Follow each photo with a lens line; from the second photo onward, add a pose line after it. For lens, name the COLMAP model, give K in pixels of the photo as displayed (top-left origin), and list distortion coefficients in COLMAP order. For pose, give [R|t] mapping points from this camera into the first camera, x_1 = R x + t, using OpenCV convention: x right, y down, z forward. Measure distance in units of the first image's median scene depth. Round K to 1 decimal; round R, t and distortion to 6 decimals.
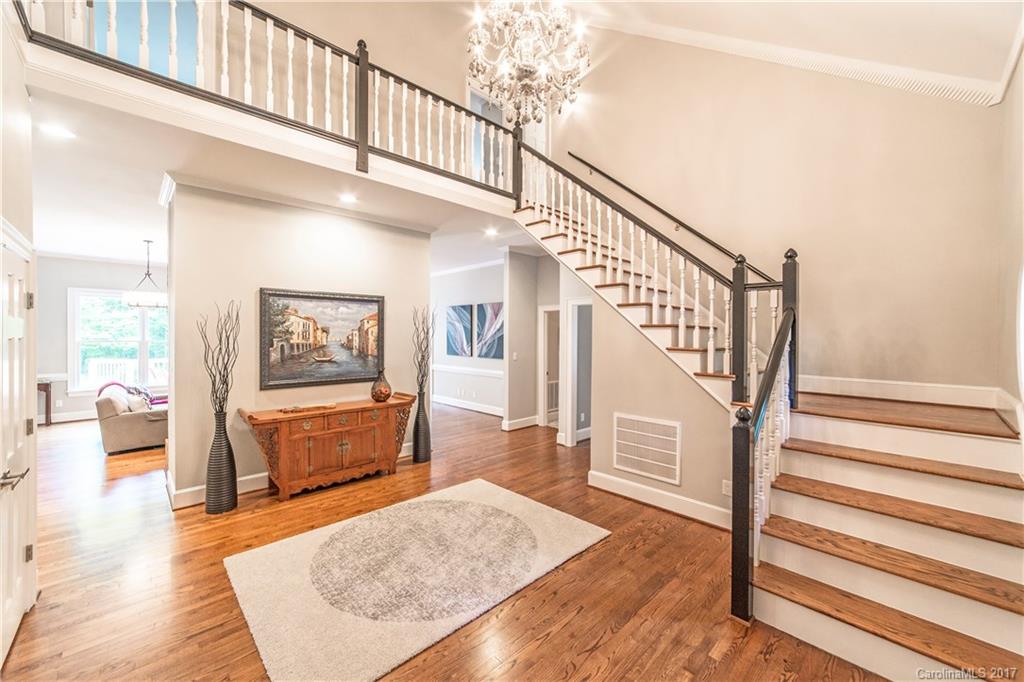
lens RADIAL K [[396.6, 0, 512.8], [0, 396.6, 339.6], [0, 0, 1]] dist [-0.013037, 0.003695]
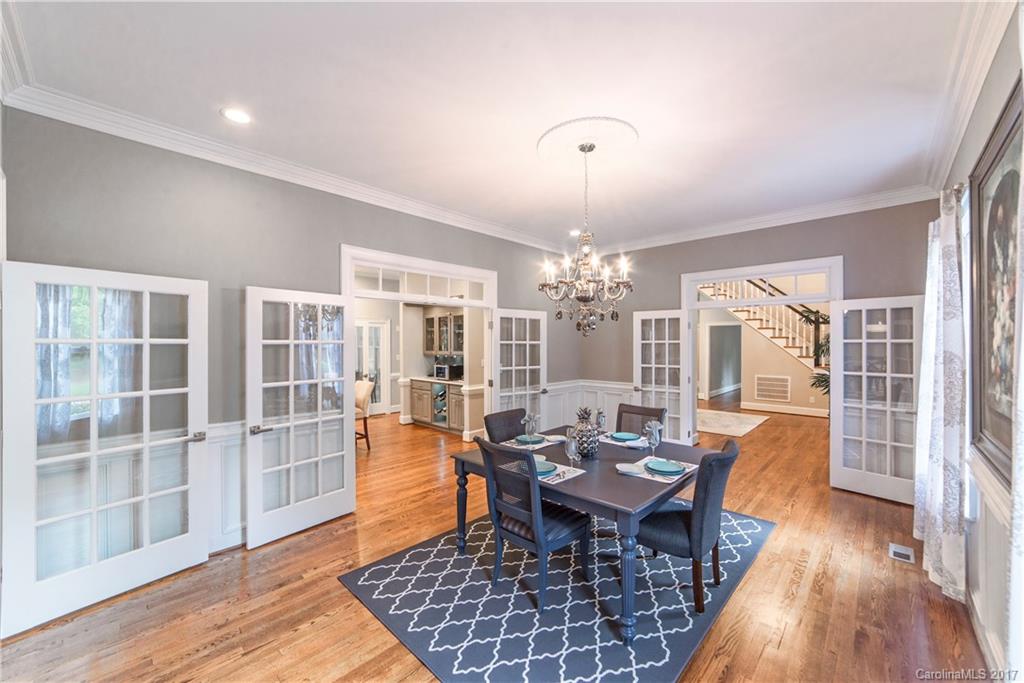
lens RADIAL K [[396.6, 0, 512.6], [0, 396.6, 341.7], [0, 0, 1]] dist [-0.013037, 0.003695]
pose [[0.999996, 0.001712, 0.002080, -1.291337], [-0.001686, 0.999924, -0.012253, 0.023939], [-0.002101, 0.012249, 0.999923, -1.439386]]
